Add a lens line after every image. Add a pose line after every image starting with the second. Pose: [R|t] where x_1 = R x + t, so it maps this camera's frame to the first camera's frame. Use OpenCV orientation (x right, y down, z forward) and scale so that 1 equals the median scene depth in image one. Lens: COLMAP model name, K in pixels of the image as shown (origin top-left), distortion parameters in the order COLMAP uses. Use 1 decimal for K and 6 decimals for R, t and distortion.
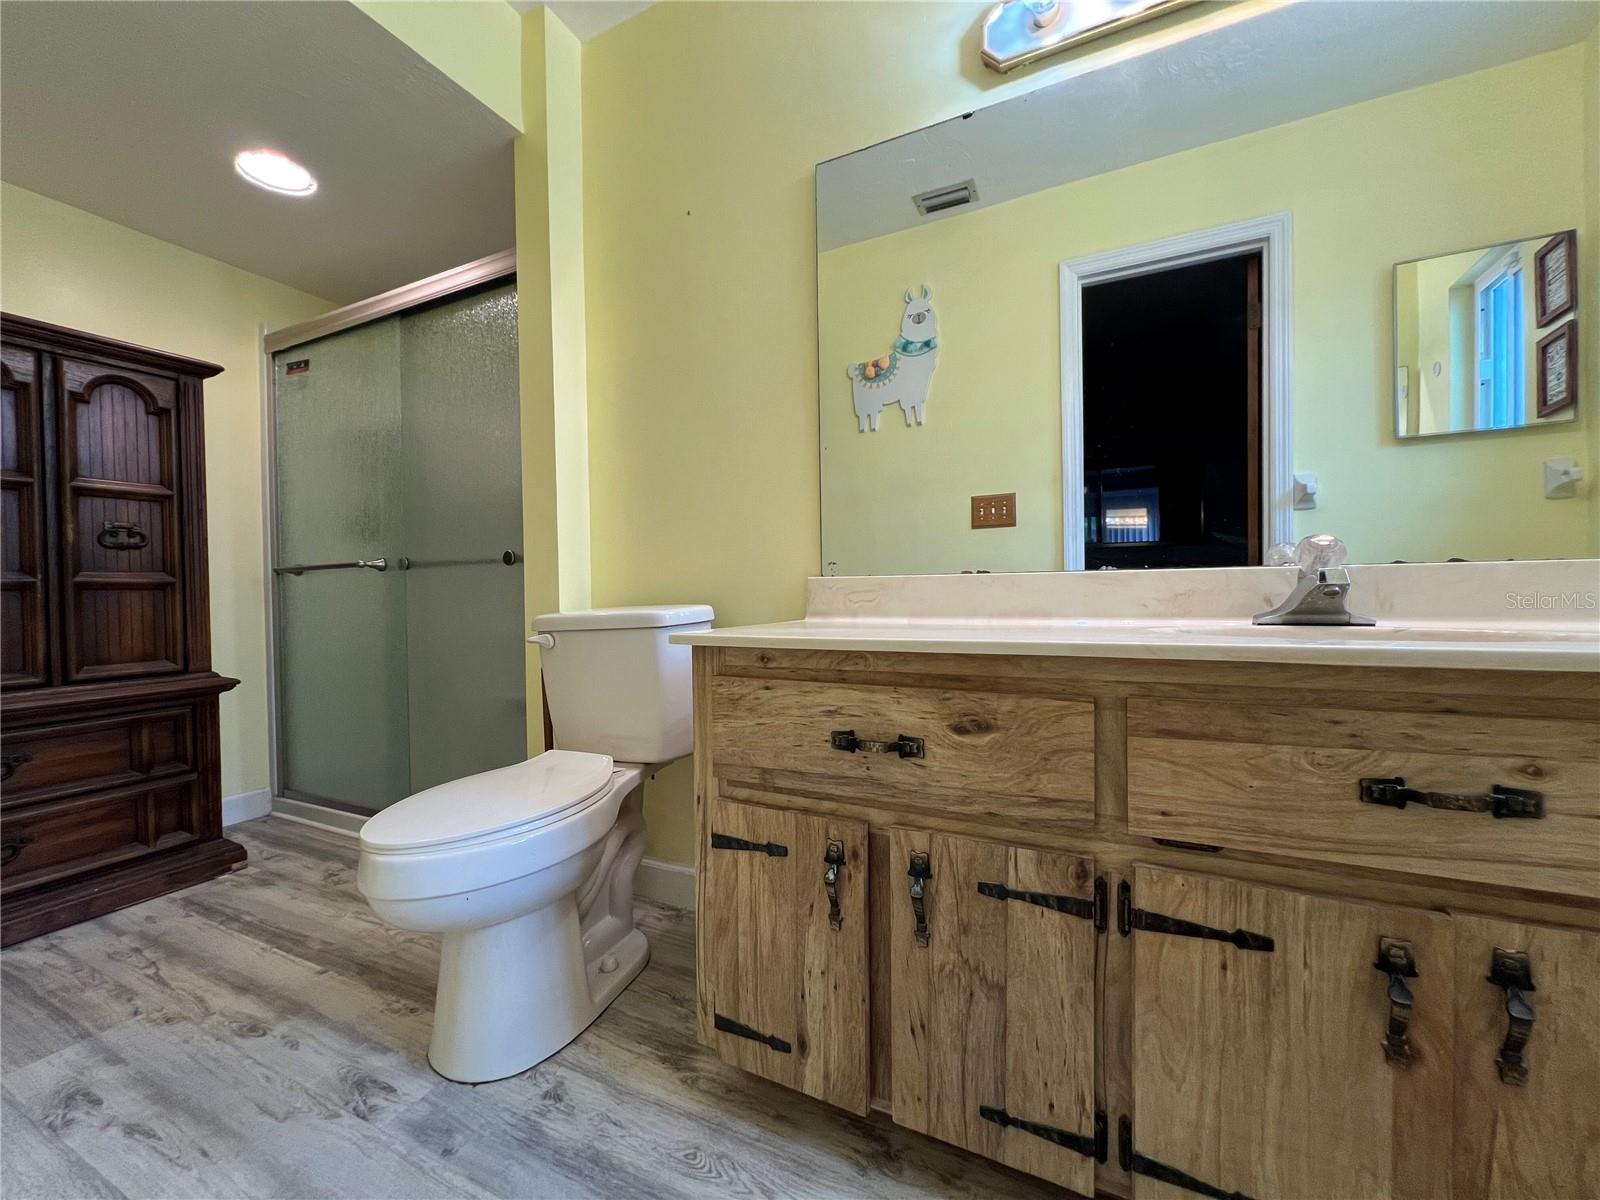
lens RADIAL K [[641.4, 0, 796.8], [0, 641.4, 600.7], [0, 0, 1]] dist [-0.002993, 0.001242]
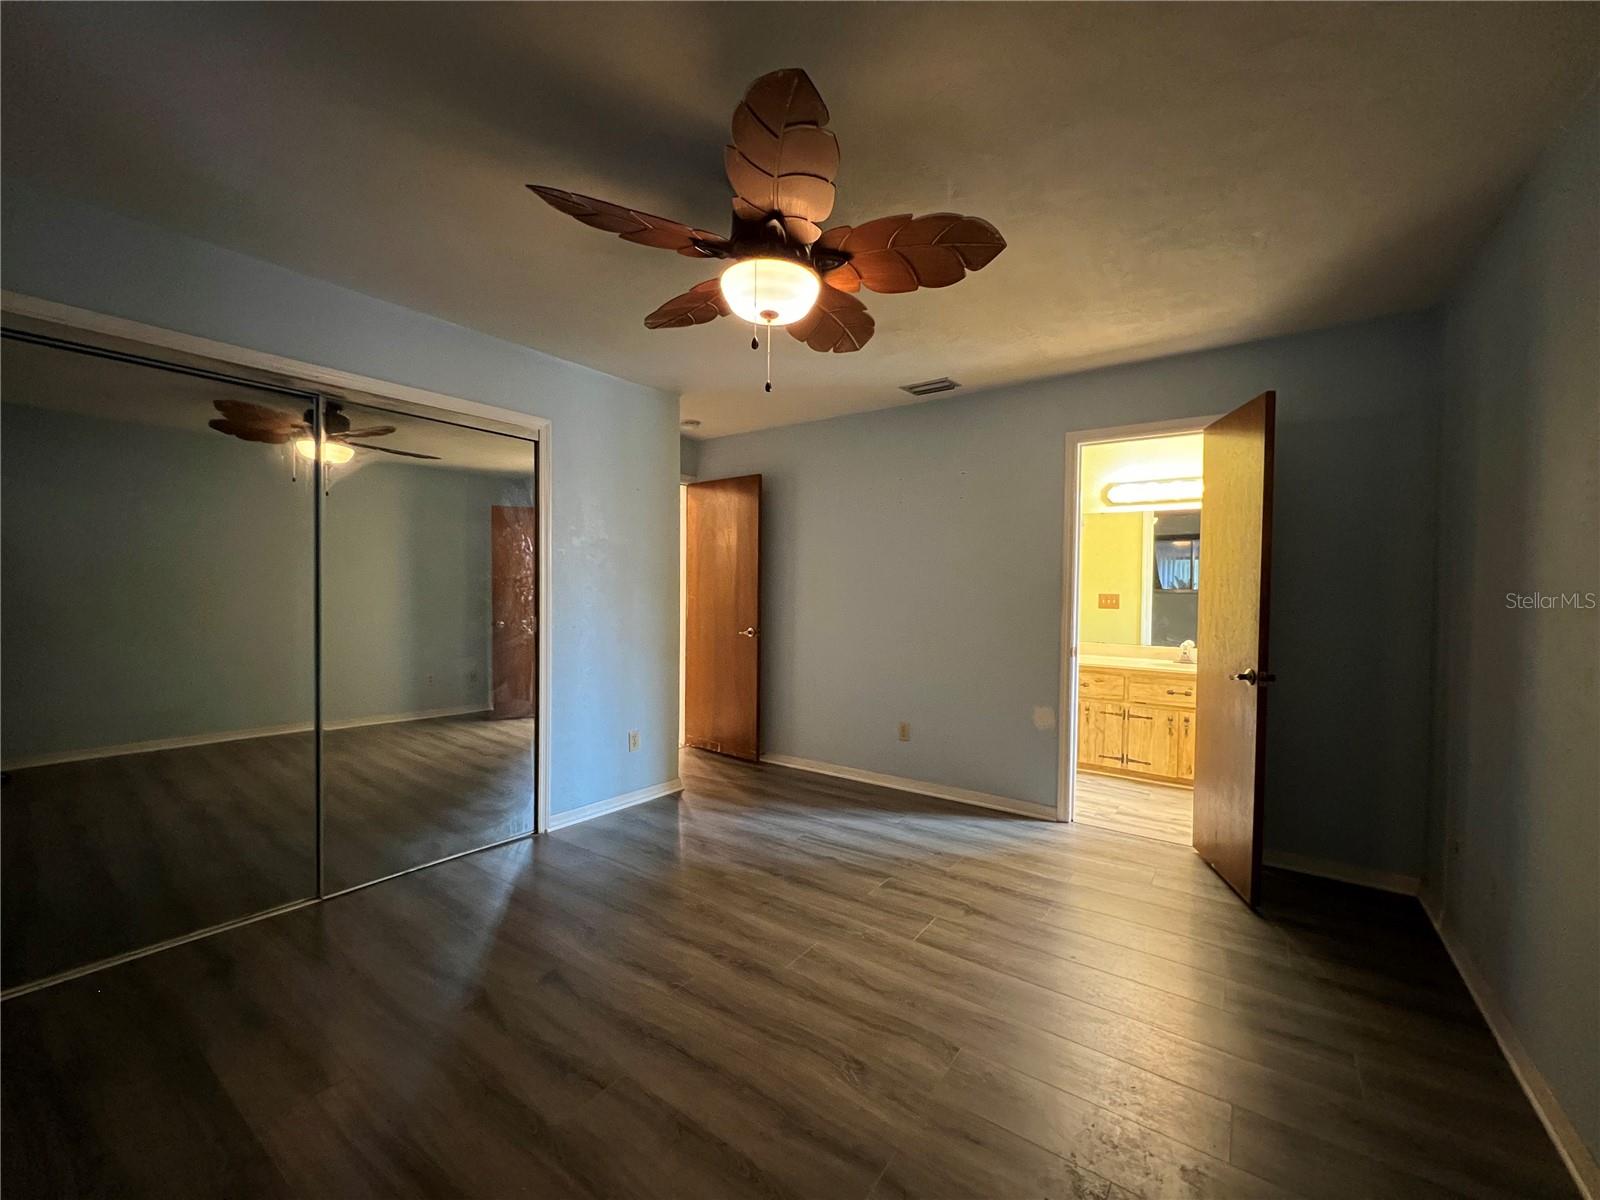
lens RADIAL K [[641.4, 0, 794.9], [0, 641.4, 598.1], [0, 0, 1]] dist [-0.002993, 0.001242]
pose [[0.985653, 0.025842, -0.166793, -1.250913], [-0.025361, 0.999666, 0.005008, -0.417453], [0.166866, -0.000706, 0.985979, -4.334554]]
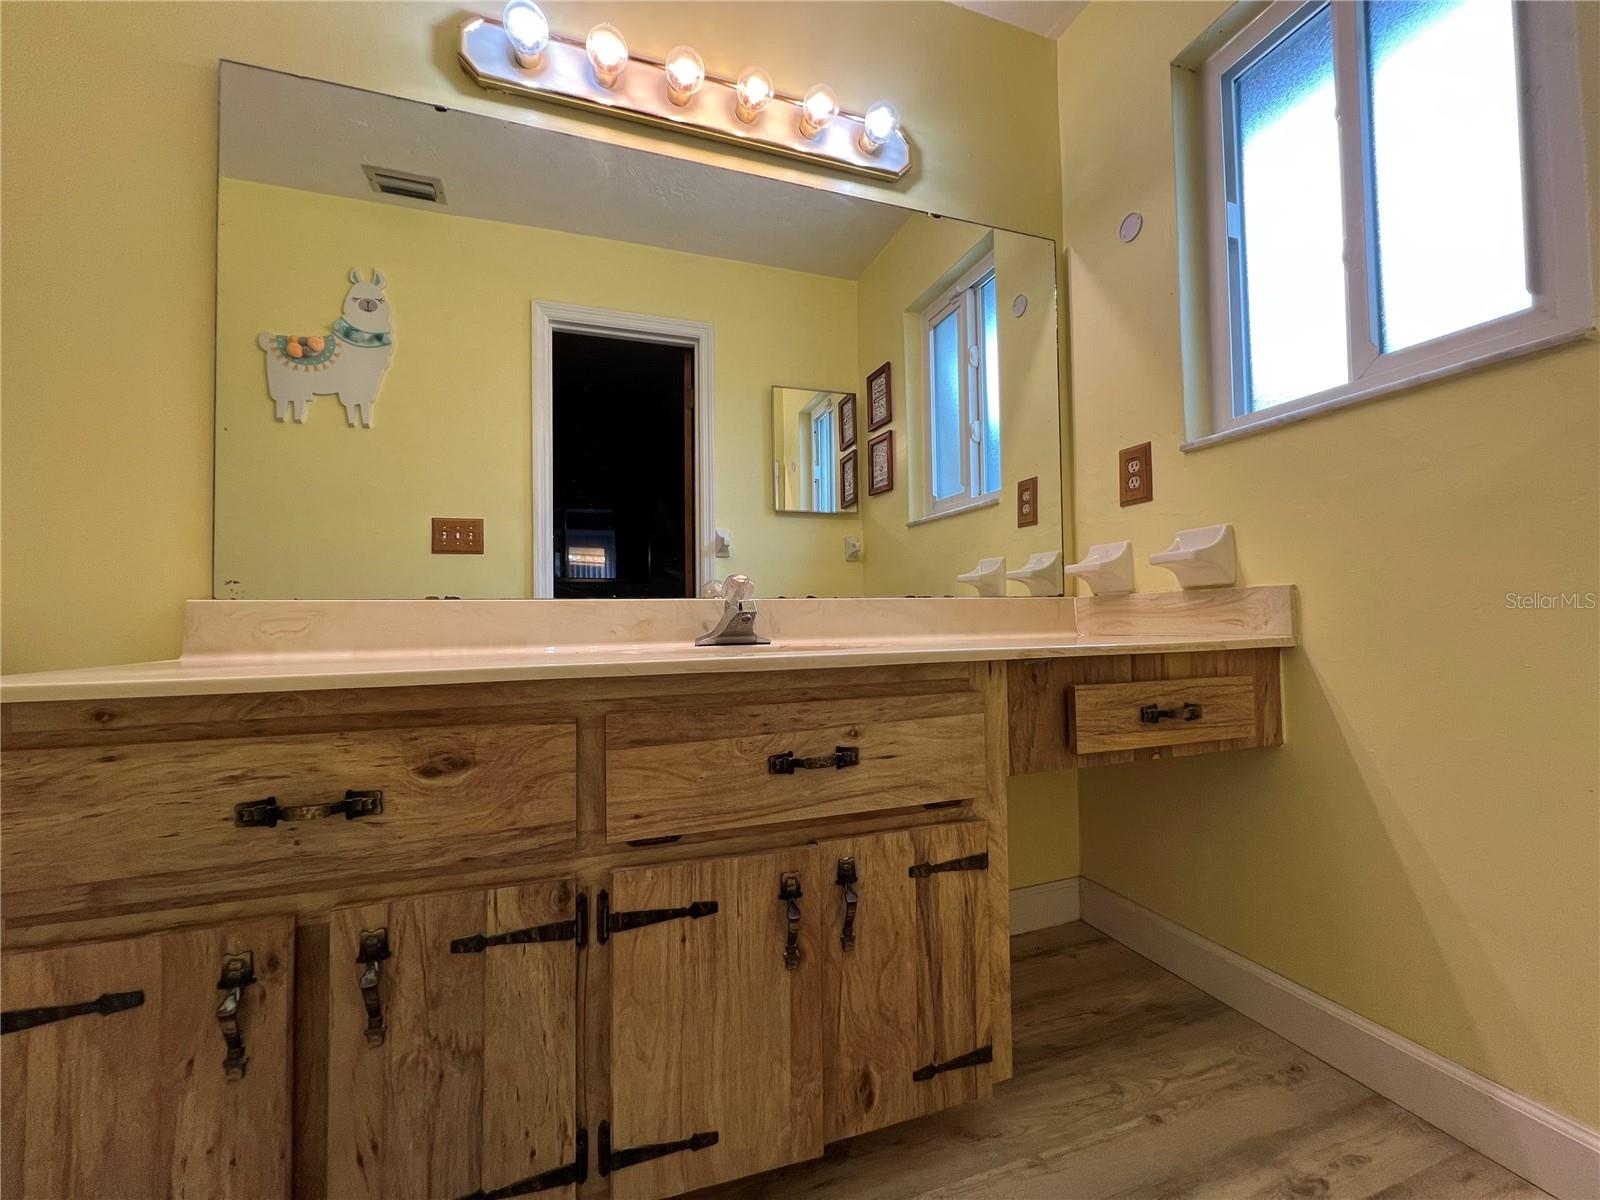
lens RADIAL K [[641.4, 0, 795.5], [0, 641.4, 600.0], [0, 0, 1]] dist [-0.002993, 0.001242]
pose [[0.702930, 0.023655, 0.710866, -0.023808], [0.014700, 0.998750, -0.047771, 0.014253], [-0.711107, 0.044030, 0.701704, 0.013133]]
